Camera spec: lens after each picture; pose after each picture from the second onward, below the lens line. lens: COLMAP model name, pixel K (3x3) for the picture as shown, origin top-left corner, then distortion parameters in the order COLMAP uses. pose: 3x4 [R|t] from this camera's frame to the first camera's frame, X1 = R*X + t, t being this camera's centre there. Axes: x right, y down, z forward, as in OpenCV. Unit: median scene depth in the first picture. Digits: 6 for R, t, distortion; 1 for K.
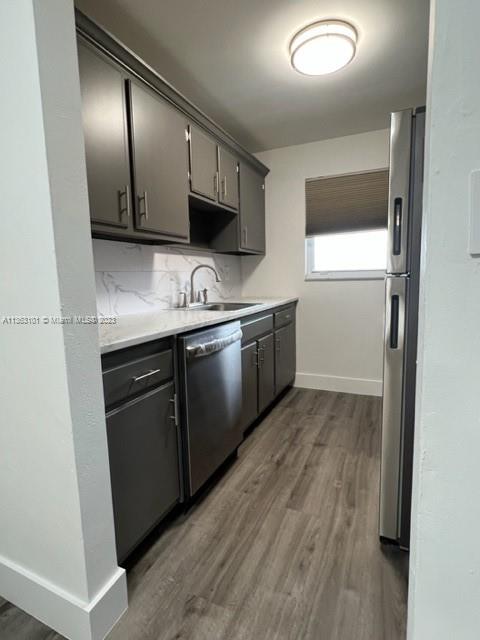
lens RADIAL K [[337.6, 0, 238.8], [0, 337.6, 310.2], [0, 0, 1]] dist [-0.002345, 0.000001]
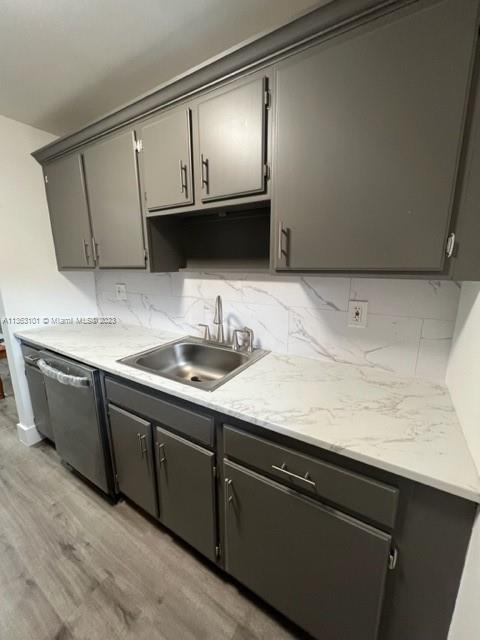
lens RADIAL K [[255.4, 0, 241.3], [0, 255.4, 317.9], [0, 0, 1]] dist [-0.000069, -0.000350]
pose [[-0.128792, 0.223163, -0.966235, 0.520083], [-0.091522, 0.967517, 0.235658, -0.270212], [0.987439, 0.118782, -0.104184, 1.355457]]
